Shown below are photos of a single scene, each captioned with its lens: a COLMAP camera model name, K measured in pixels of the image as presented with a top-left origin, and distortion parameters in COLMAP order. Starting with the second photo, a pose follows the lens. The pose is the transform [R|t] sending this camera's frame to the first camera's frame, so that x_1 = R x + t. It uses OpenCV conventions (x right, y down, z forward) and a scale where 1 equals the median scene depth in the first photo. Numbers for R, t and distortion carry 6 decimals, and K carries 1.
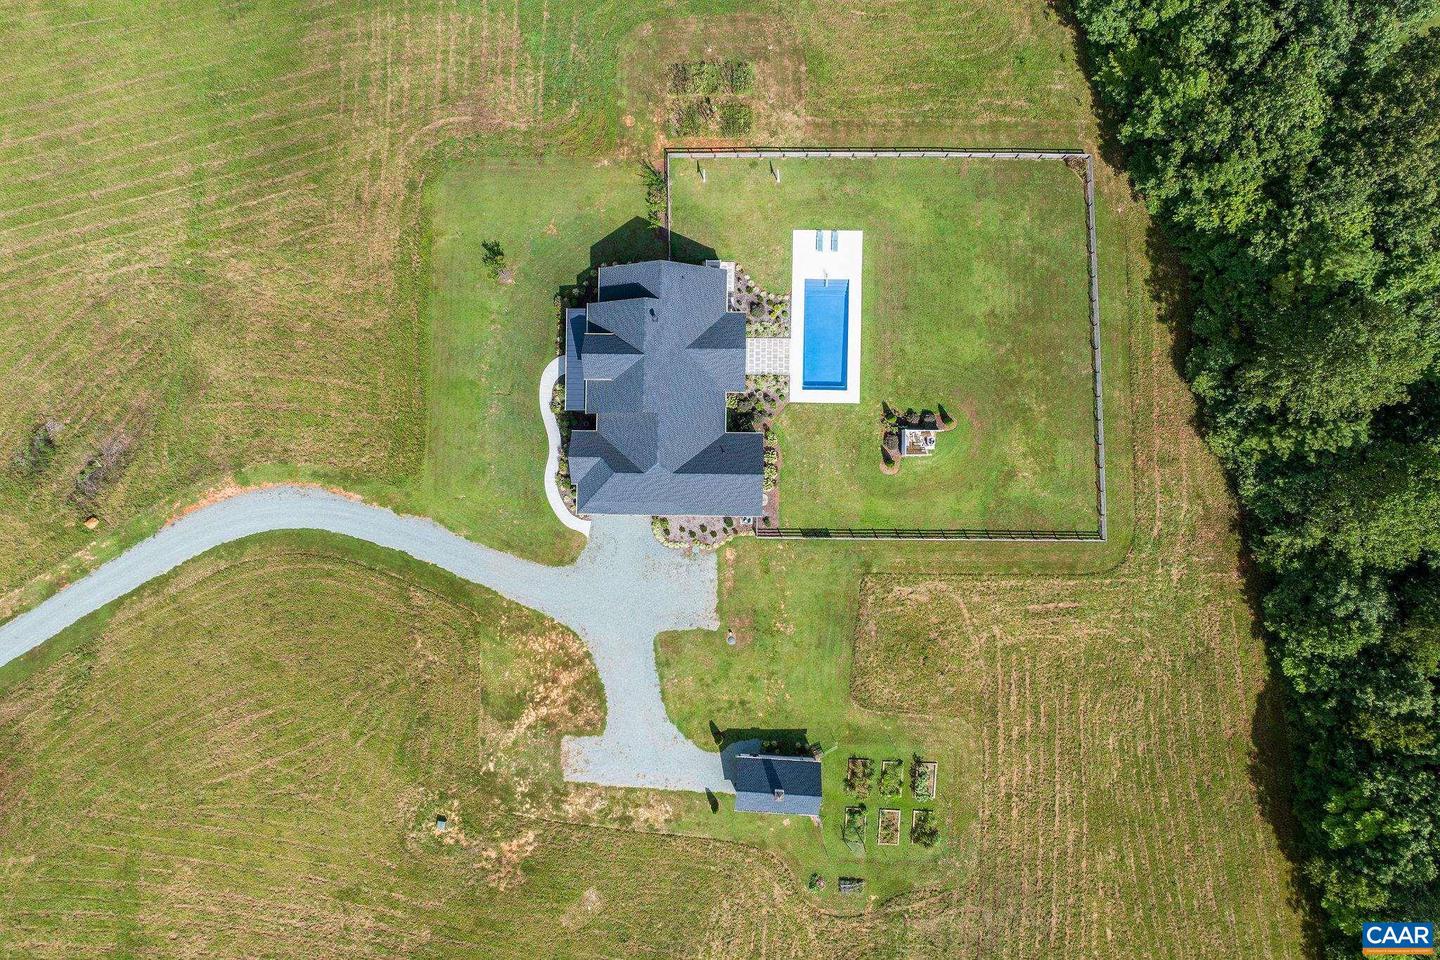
lens RADIAL K [[996.2, 0, 744.3], [0, 996.2, 454.2], [0, 0, 1]] dist [0.000271, -0.001223]
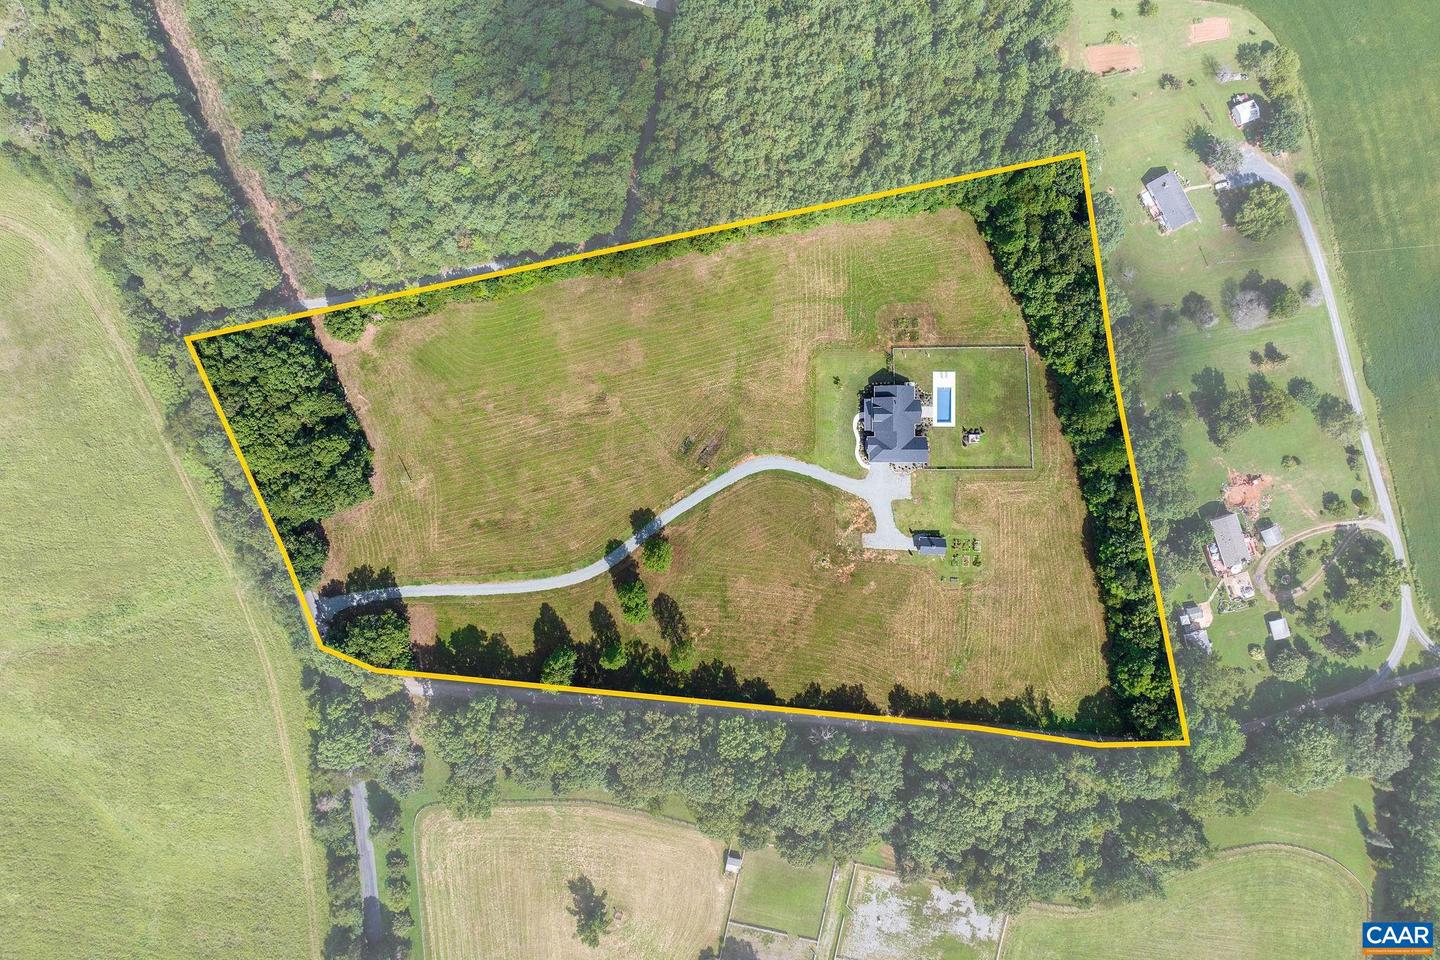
lens RADIAL K [[1012.8, 0, 741.1], [0, 1012.8, 438.5], [0, 0, 1]] dist [-0.026852, -0.002721]
pose [[0.999900, -0.014132, 0.000001, -0.560300], [0.014132, 0.999896, 0.002857, -0.031937], [-0.000042, -0.002857, 0.999996, -2.195894]]
